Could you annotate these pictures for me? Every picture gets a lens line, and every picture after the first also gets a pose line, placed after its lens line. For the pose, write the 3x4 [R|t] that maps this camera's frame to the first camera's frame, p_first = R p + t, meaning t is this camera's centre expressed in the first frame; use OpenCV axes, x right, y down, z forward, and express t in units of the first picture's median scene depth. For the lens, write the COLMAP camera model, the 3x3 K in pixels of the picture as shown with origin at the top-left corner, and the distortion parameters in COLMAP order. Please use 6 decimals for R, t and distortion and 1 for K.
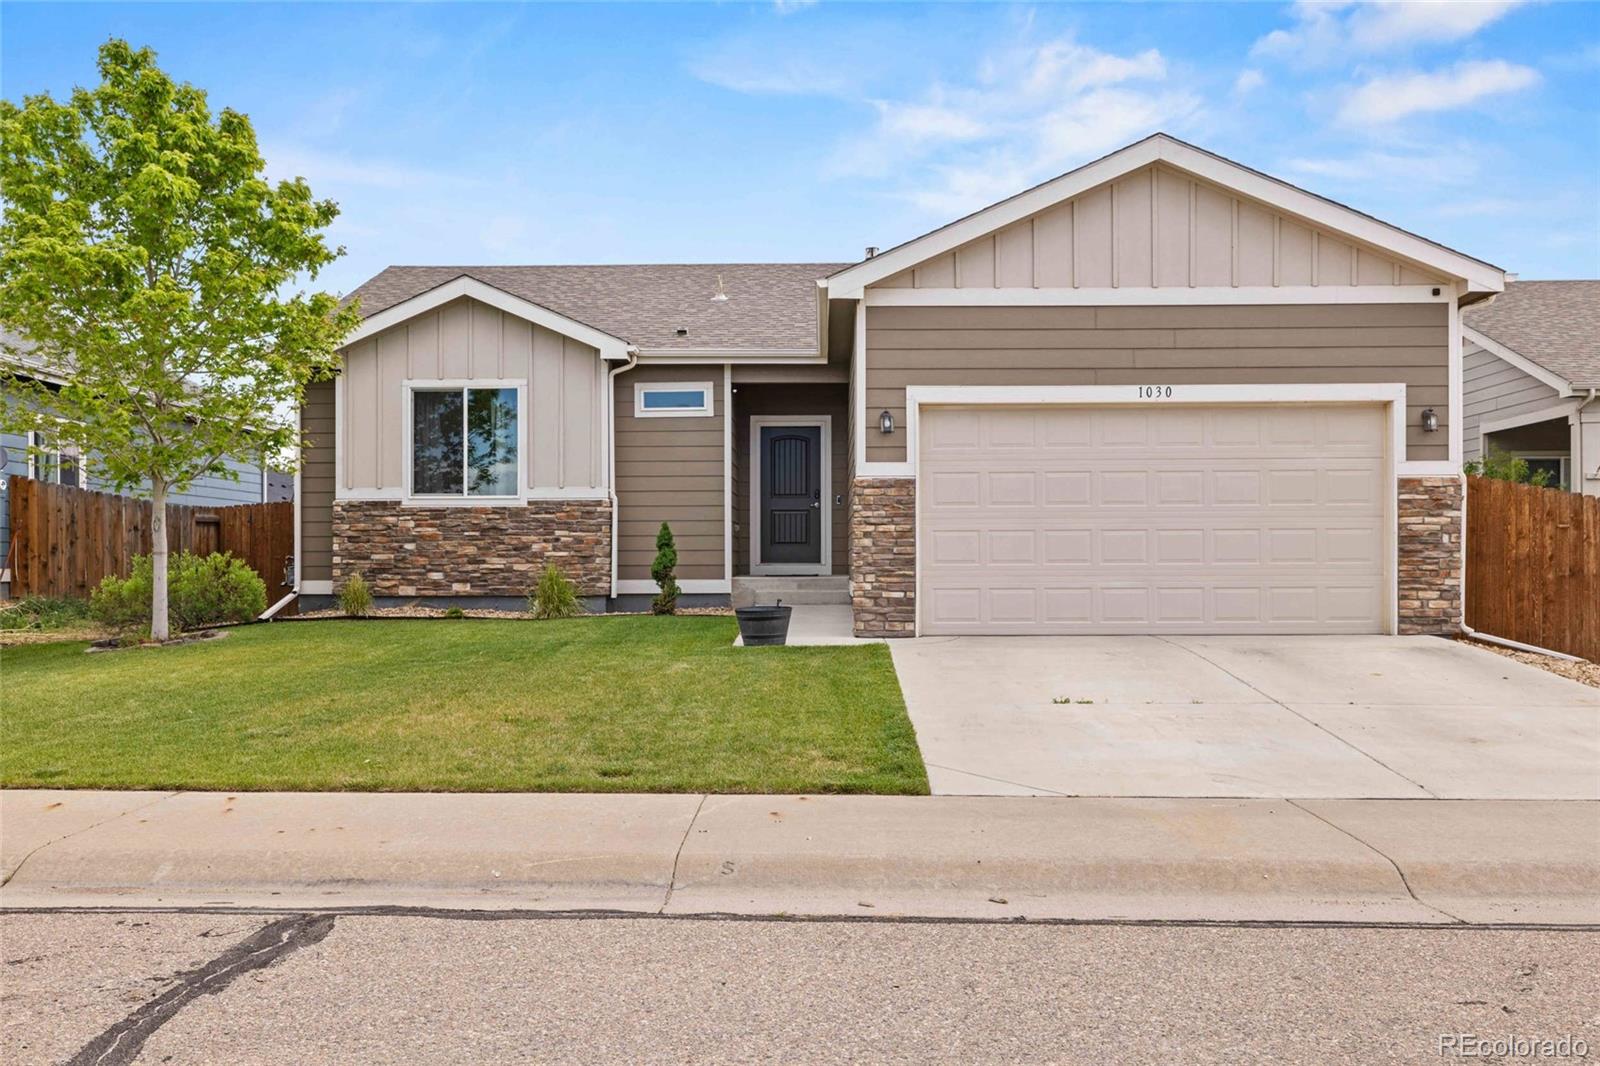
lens RADIAL K [[1399.0, 0, 797.2], [0, 1399.0, 578.8], [0, 0, 1]] dist [0.003212, 0.002955]
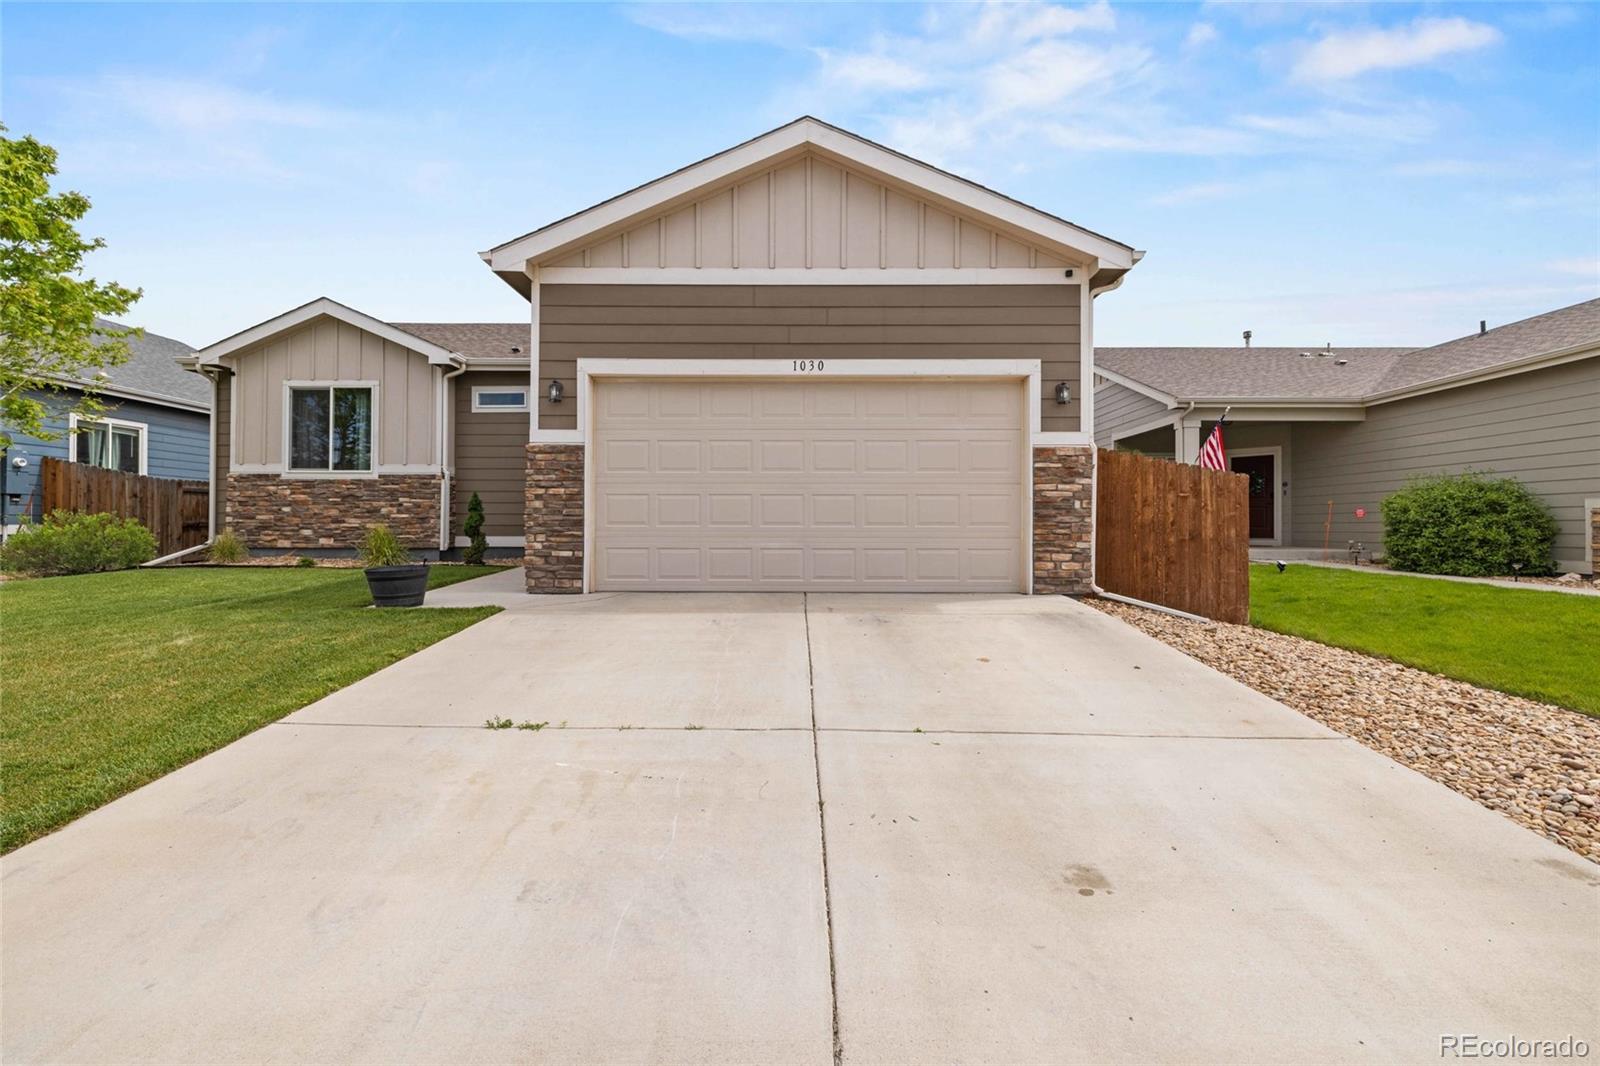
lens RADIAL K [[671.4, 0, 796.5], [0, 671.4, 527.0], [0, 0, 1]] dist [-0.000853, -0.000308]
pose [[0.999896, 0.006633, 0.012822, 0.240142], [-0.006515, 0.999936, -0.009267, -0.005375], [-0.012883, 0.009182, 0.999875, 0.486465]]
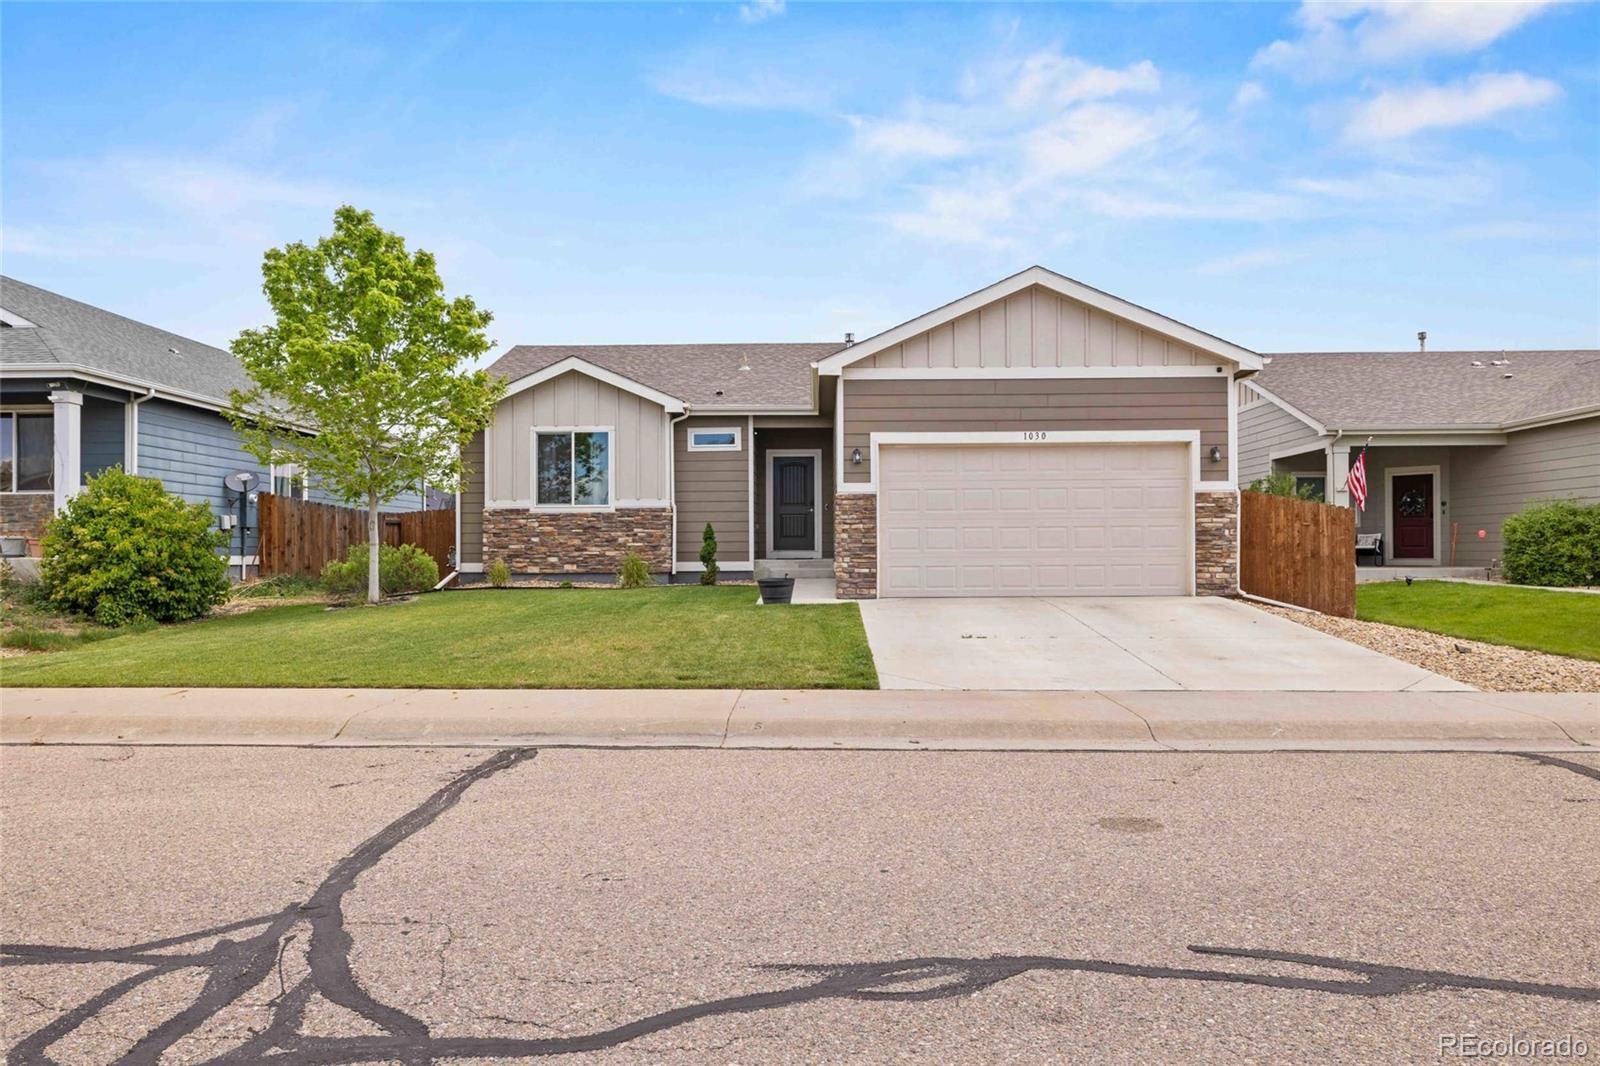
lens RADIAL K [[1036.4, 0, 802.2], [0, 1036.4, 556.4], [0, 0, 1]] dist [0.000915, 0.000642]
pose [[0.999990, -0.003010, 0.003221, 0.000491], [0.003031, 0.999974, -0.006519, 0.003196], [-0.003201, 0.006528, 0.999974, -0.117839]]
